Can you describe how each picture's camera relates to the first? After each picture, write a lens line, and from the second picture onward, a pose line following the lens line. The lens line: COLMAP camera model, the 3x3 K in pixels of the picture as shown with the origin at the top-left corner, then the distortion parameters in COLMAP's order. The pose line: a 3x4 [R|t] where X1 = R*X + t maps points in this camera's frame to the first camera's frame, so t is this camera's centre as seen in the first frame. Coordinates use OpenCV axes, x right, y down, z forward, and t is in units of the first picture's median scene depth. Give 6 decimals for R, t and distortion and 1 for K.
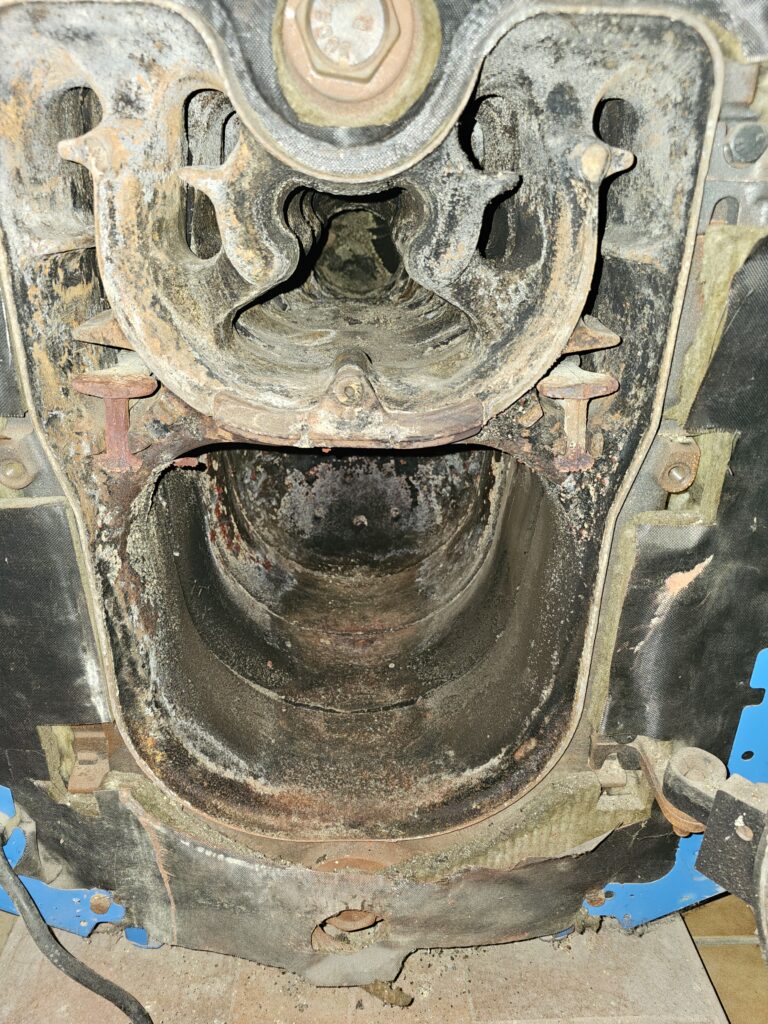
lens RADIAL K [[725.0, 0, 384.0], [0, 725.0, 512.0], [0, 0, 1]] dist [0.004083, -0.053493]
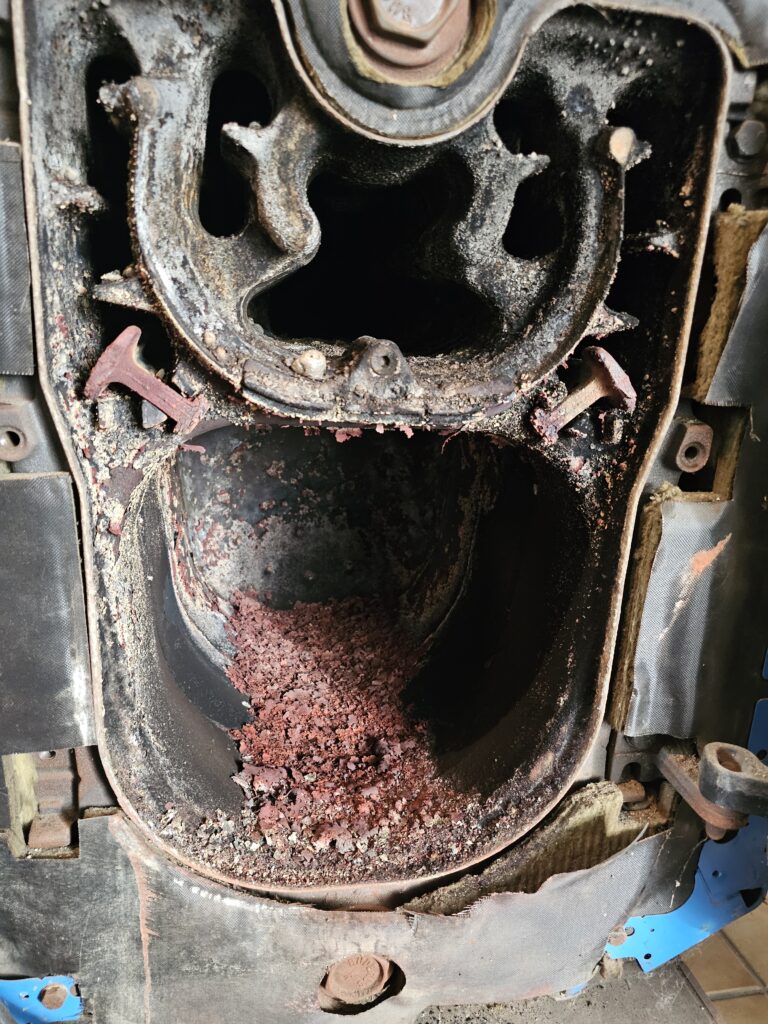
lens RADIAL K [[725.0, 0, 384.0], [0, 725.0, 512.0], [0, 0, 1]] dist [0.004083, -0.053493]
pose [[0.988765, -0.004835, 0.149401, -0.187609], [0.027472, 0.988330, -0.149830, 0.174420], [-0.146933, 0.152251, 0.977359, 0.071260]]
